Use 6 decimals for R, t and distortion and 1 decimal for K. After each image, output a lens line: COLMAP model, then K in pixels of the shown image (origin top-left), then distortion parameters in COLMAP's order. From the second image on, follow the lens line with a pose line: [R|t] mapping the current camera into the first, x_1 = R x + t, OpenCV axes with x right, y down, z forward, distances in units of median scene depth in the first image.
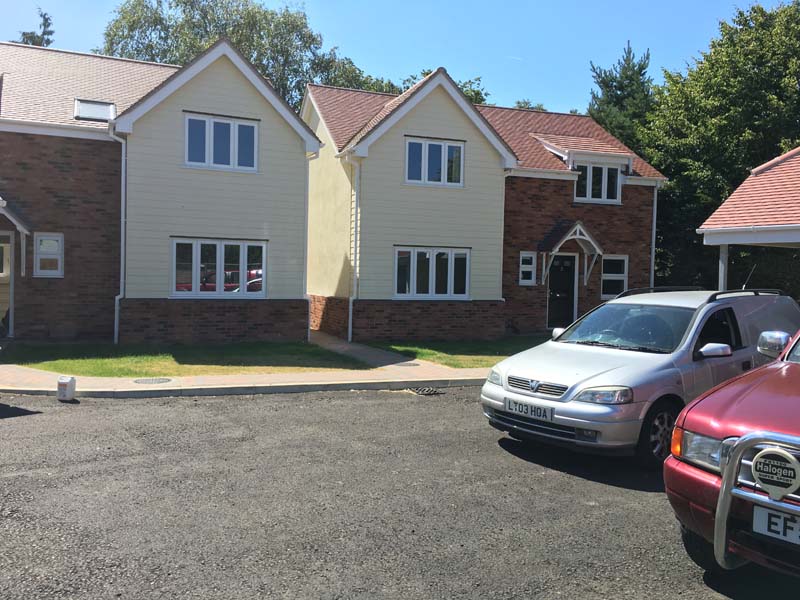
lens RADIAL K [[679.9, 0, 397.2], [0, 679.9, 300.3], [0, 0, 1]] dist [0.041779, -0.006395]
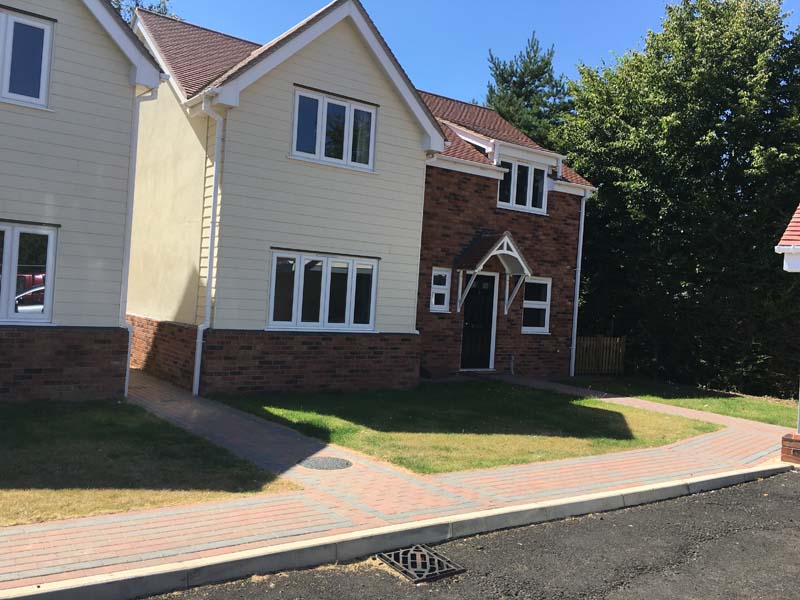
lens RADIAL K [[684.6, 0, 400.0], [0, 684.6, 300.0], [0, 0, 1]] dist [0.046019, 0.002676]
pose [[0.965294, 0.037857, 0.258408, -0.047556], [-0.032260, 0.999145, -0.025867, -0.014946], [-0.259166, 0.016633, 0.965690, 0.282981]]
